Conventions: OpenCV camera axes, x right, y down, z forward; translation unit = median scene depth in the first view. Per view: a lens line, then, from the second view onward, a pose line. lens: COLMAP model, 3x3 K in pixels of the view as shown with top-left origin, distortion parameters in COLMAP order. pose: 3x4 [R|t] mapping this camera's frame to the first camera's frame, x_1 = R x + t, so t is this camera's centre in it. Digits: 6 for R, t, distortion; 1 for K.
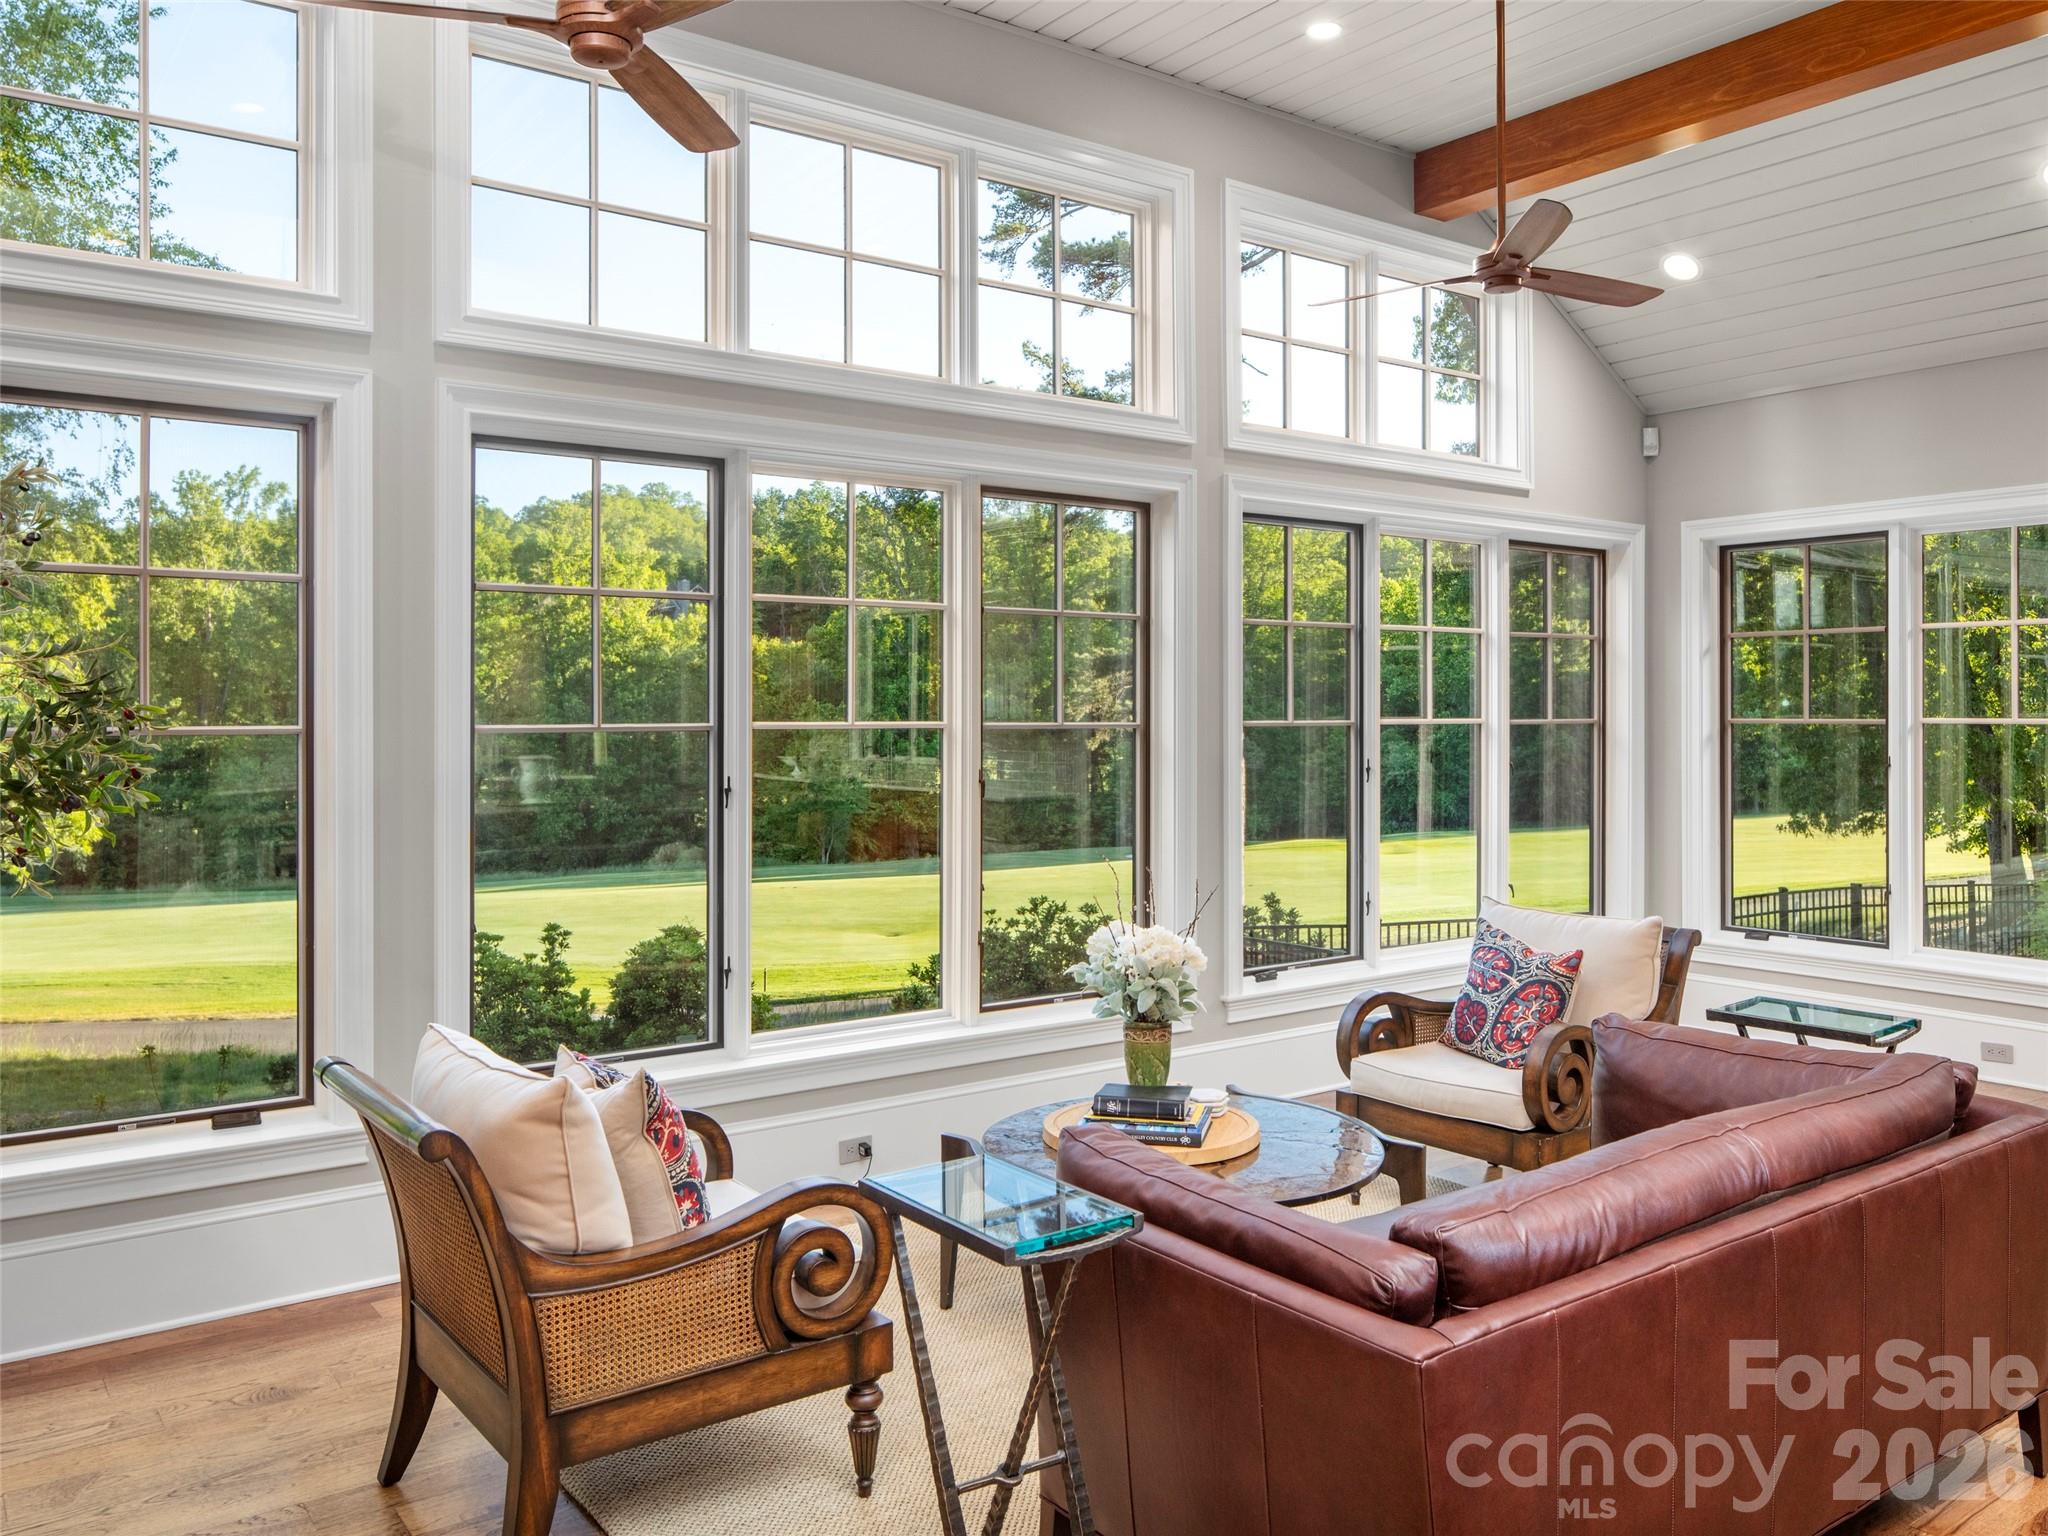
lens RADIAL K [[1567.7, 0, 1023.8], [0, 1567.7, 720.5], [0, 0, 1]] dist [-0.003143, -0.007941]
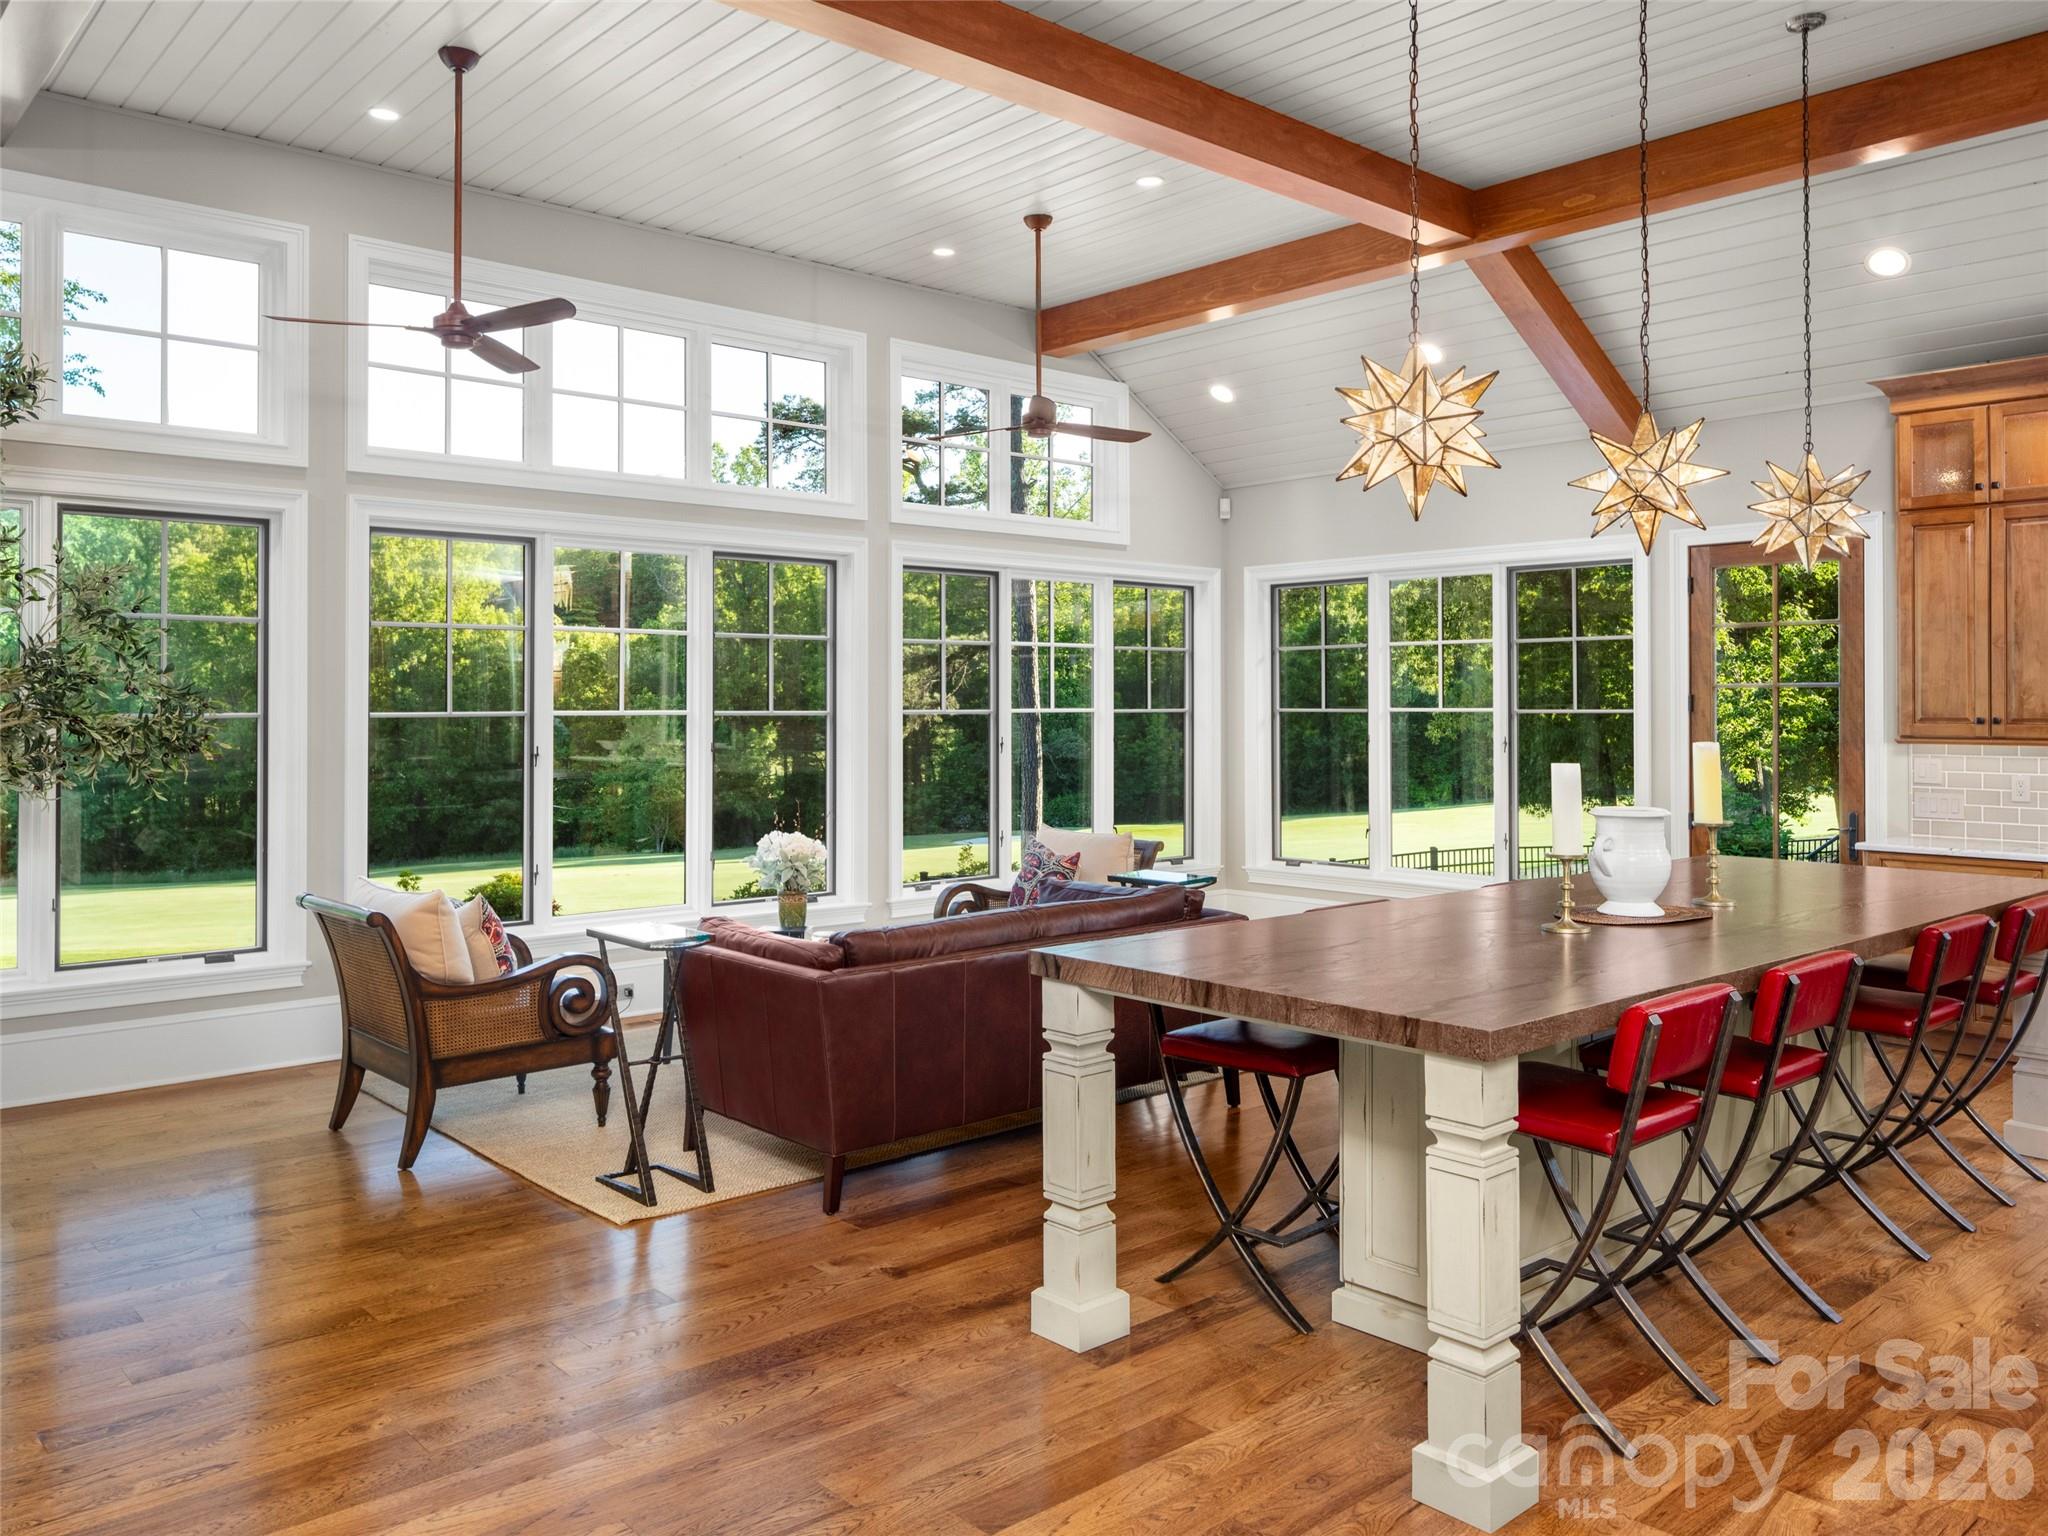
lens RADIAL K [[1558.3, 0, 1007.6], [0, 1558.3, 689.2], [0, 0, 1]] dist [-0.002159, 0.000140]
pose [[0.995967, 0.000112, 0.089719, 0.131478], [0.001177, 0.999897, -0.014319, 0.002262], [-0.089711, 0.014367, 0.995864, -0.552249]]
